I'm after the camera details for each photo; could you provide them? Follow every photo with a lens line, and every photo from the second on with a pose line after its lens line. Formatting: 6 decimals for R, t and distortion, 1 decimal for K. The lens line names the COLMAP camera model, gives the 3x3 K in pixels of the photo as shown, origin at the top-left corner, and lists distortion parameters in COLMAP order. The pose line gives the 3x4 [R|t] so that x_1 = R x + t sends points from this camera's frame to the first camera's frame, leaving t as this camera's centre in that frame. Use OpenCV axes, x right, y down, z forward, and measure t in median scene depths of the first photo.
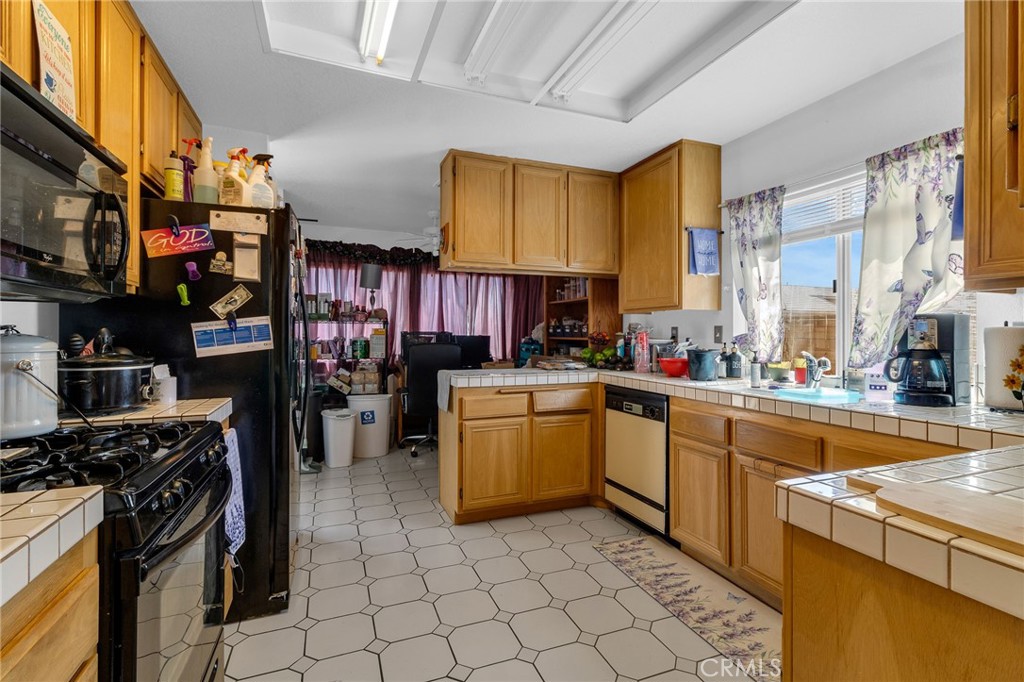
lens RADIAL K [[486.8, 0, 516.6], [0, 486.8, 336.8], [0, 0, 1]] dist [-0.000603, -0.000345]
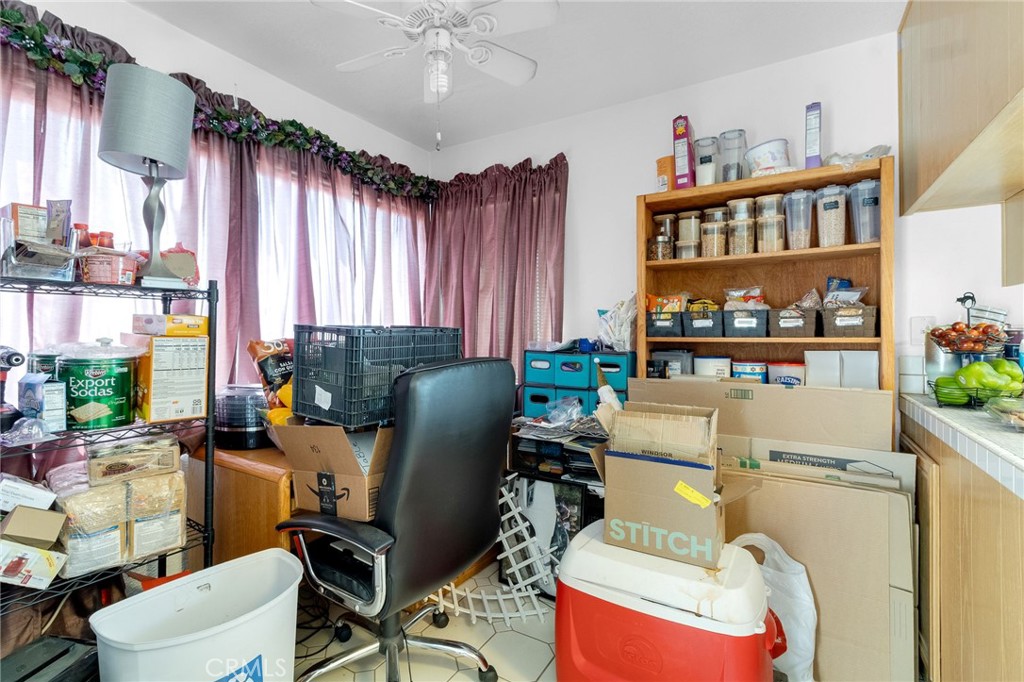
lens RADIAL K [[486.8, 0, 509.4], [0, 486.8, 334.8], [0, 0, 1]] dist [-0.000603, -0.000345]
pose [[0.792905, -0.011941, 0.609228, -0.305669], [0.009343, 0.999929, 0.007439, -0.005996], [-0.609273, -0.000207, 0.792960, 0.655303]]
